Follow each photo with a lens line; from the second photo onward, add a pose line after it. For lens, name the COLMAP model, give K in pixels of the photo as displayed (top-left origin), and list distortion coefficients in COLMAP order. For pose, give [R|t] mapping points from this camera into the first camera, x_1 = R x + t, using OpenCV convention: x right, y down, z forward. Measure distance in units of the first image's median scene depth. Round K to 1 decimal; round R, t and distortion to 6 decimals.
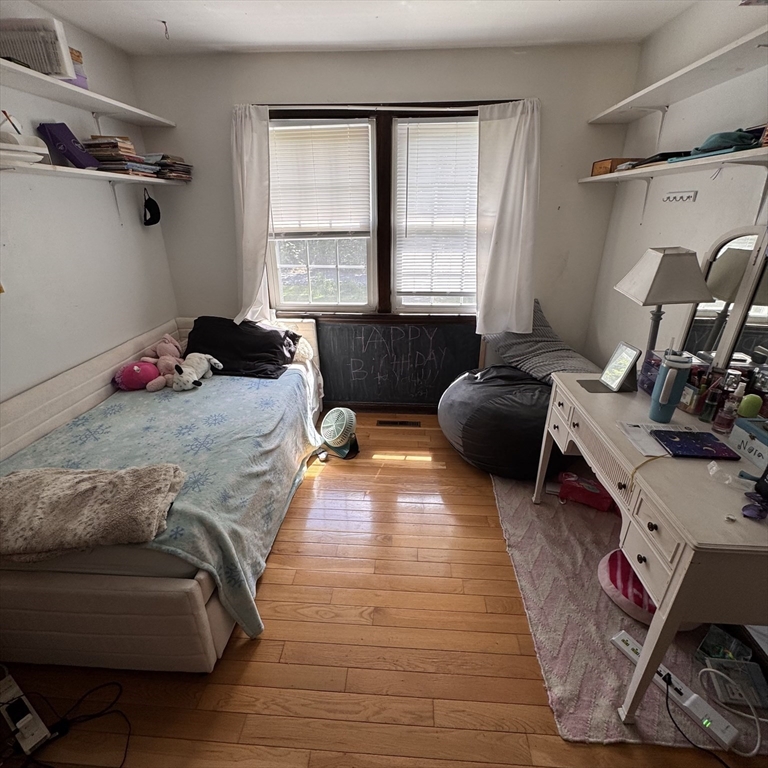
lens RADIAL K [[407.3, 0, 382.9], [0, 407.3, 384.4], [0, 0, 1]] dist [-0.005429, 0.001665]
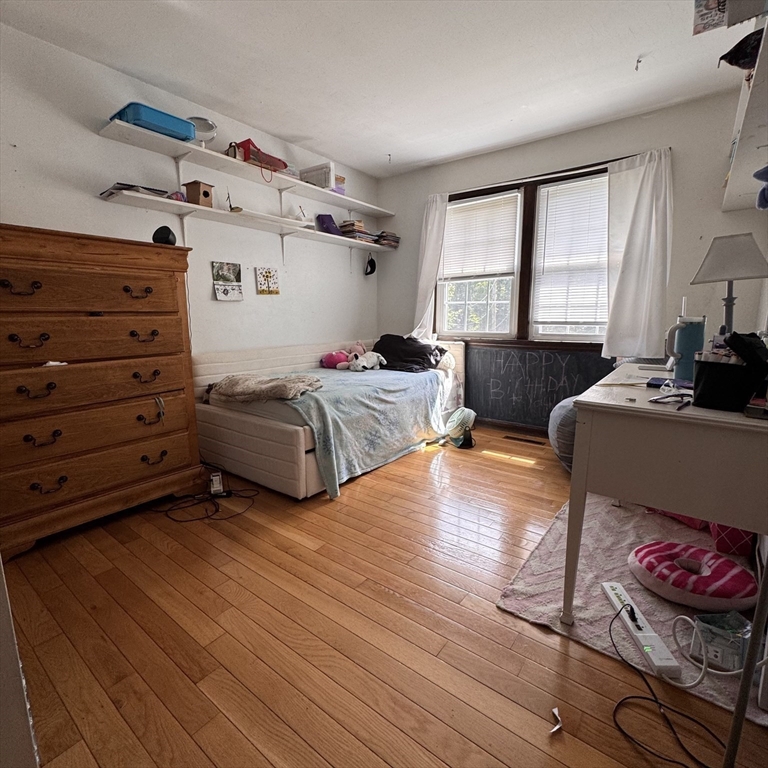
lens RADIAL K [[407.3, 0, 384.3], [0, 407.3, 385.8], [0, 0, 1]] dist [-0.005429, 0.001665]
pose [[0.832741, 0.095606, -0.545345, 0.369111], [-0.219686, 0.961179, -0.166952, 0.263937], [0.508213, 0.258833, 0.821417, -0.135155]]
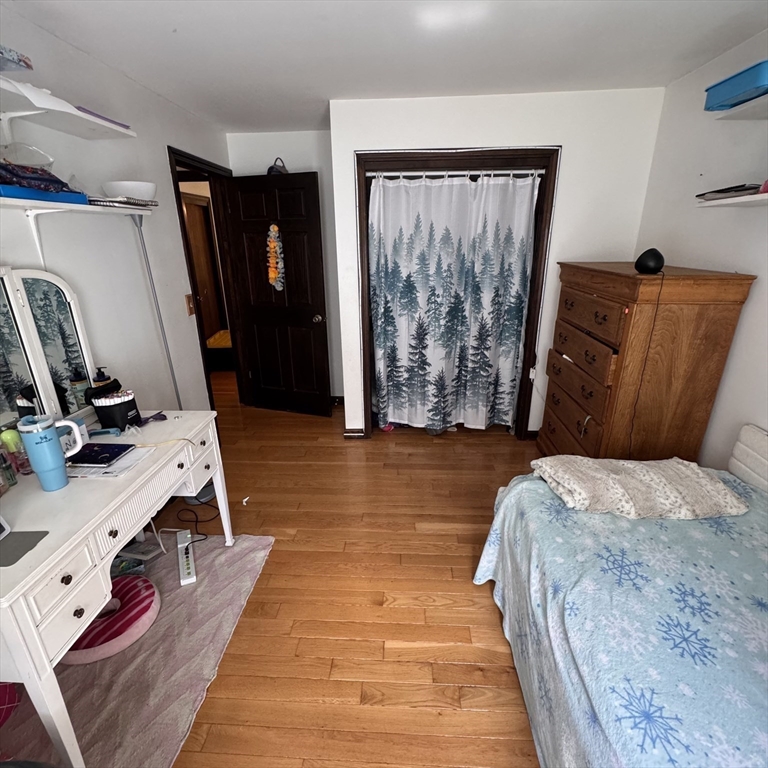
lens RADIAL K [[407.3, 0, 384.7], [0, 407.3, 383.4], [0, 0, 1]] dist [-0.005429, 0.001665]
pose [[-0.999824, 0.017878, -0.005769, -0.020148], [0.009101, 0.729635, 0.683776, -0.413038], [0.016434, 0.683603, -0.729669, 0.919628]]
